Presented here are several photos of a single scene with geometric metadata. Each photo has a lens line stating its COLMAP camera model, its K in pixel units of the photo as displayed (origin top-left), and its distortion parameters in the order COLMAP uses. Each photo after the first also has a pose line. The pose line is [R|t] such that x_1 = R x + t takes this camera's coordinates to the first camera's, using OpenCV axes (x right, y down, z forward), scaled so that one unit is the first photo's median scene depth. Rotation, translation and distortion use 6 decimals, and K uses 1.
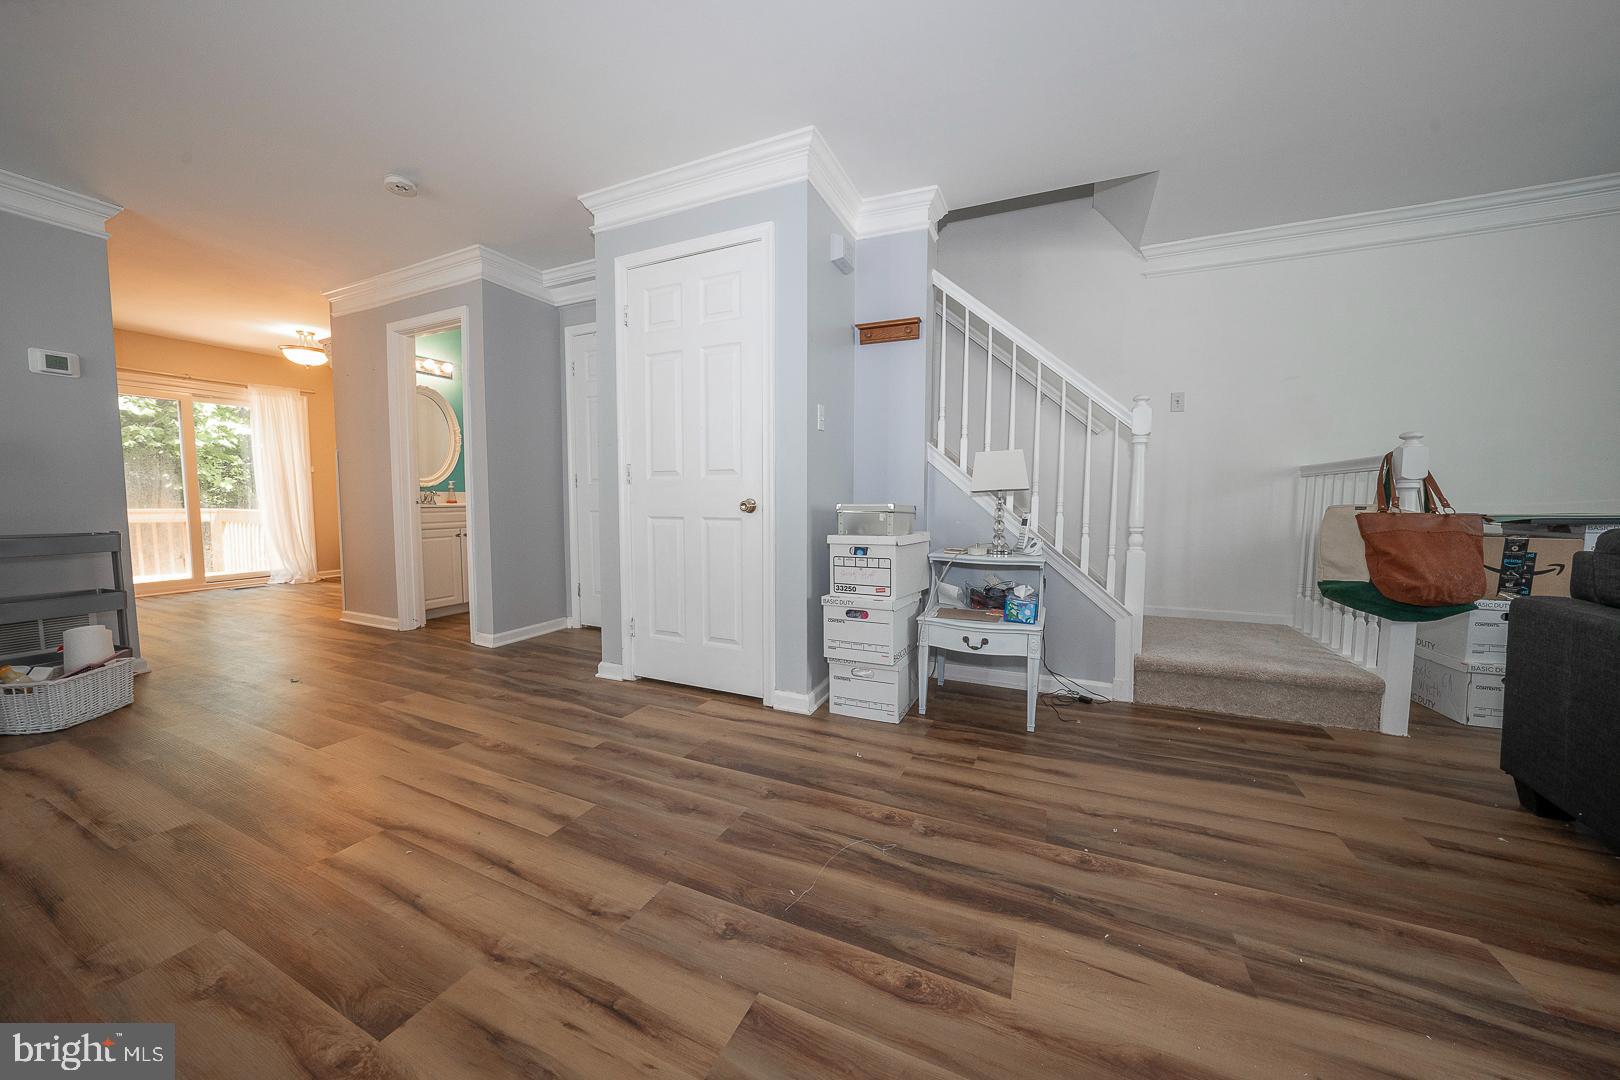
lens RADIAL K [[558.8, 0, 810.9], [0, 558.8, 534.9], [0, 0, 1]] dist [-0.030250, 0.006783]
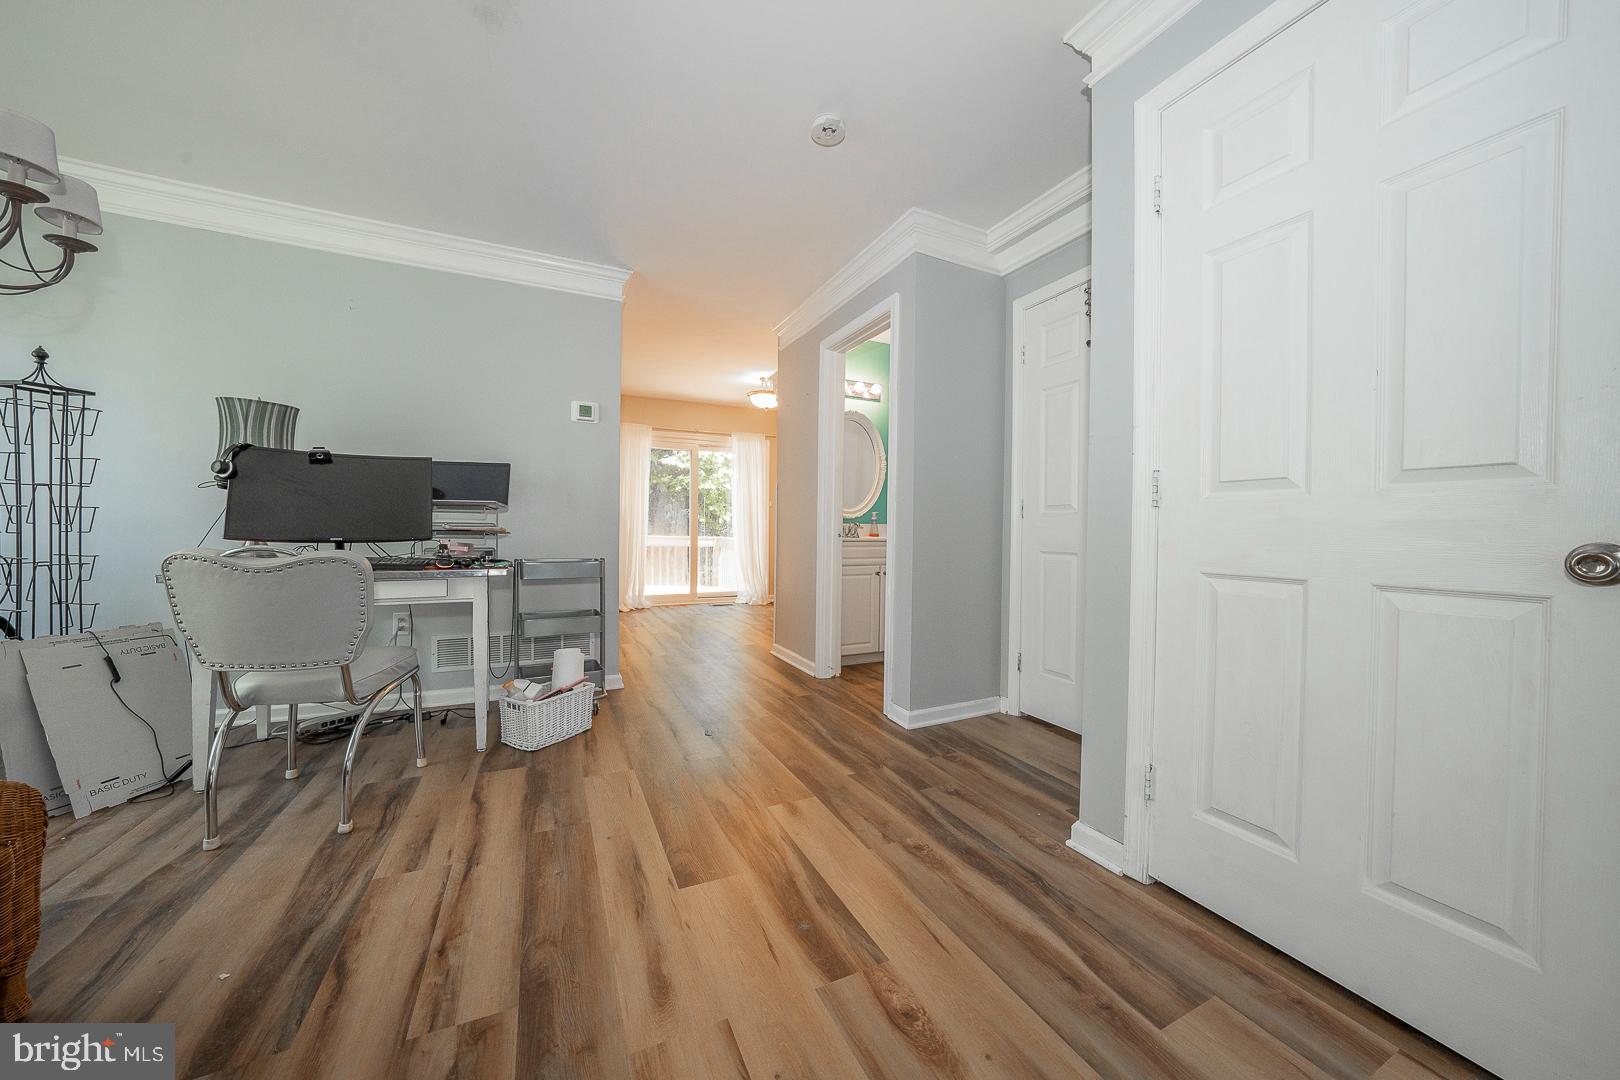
lens RADIAL K [[558.8, 0, 810.9], [0, 558.8, 534.9], [0, 0, 1]] dist [-0.030250, 0.006783]
pose [[0.767794, 0.013989, -0.640544, -0.175656], [-0.053004, 0.997721, -0.041743, -0.020176], [0.638501, 0.066001, 0.766786, 0.285074]]
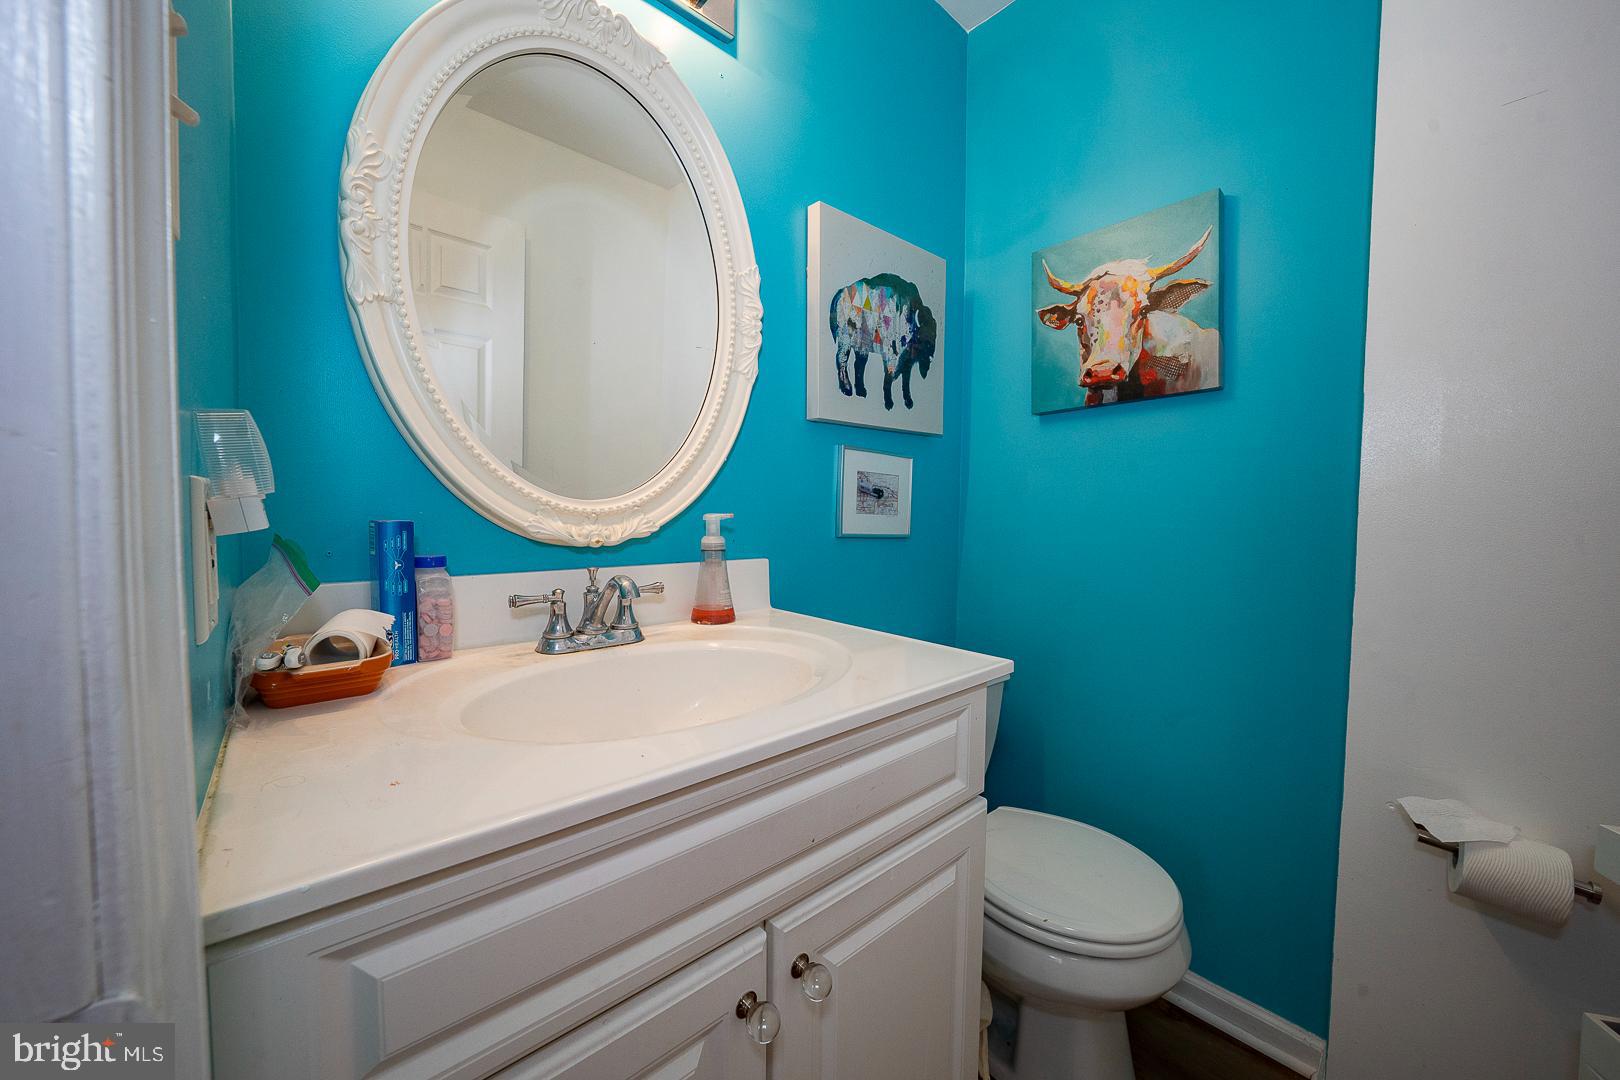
lens RADIAL K [[587.7, 0, 810.0], [0, 587.7, 540.0], [0, 0, 1]] dist [-0.000011, -0.000001]
pose [[0.920404, 0.024402, -0.390207, -0.672187], [-0.039531, 0.998744, -0.030786, -0.103880], [0.388966, 0.043761, 0.920212, 1.024559]]
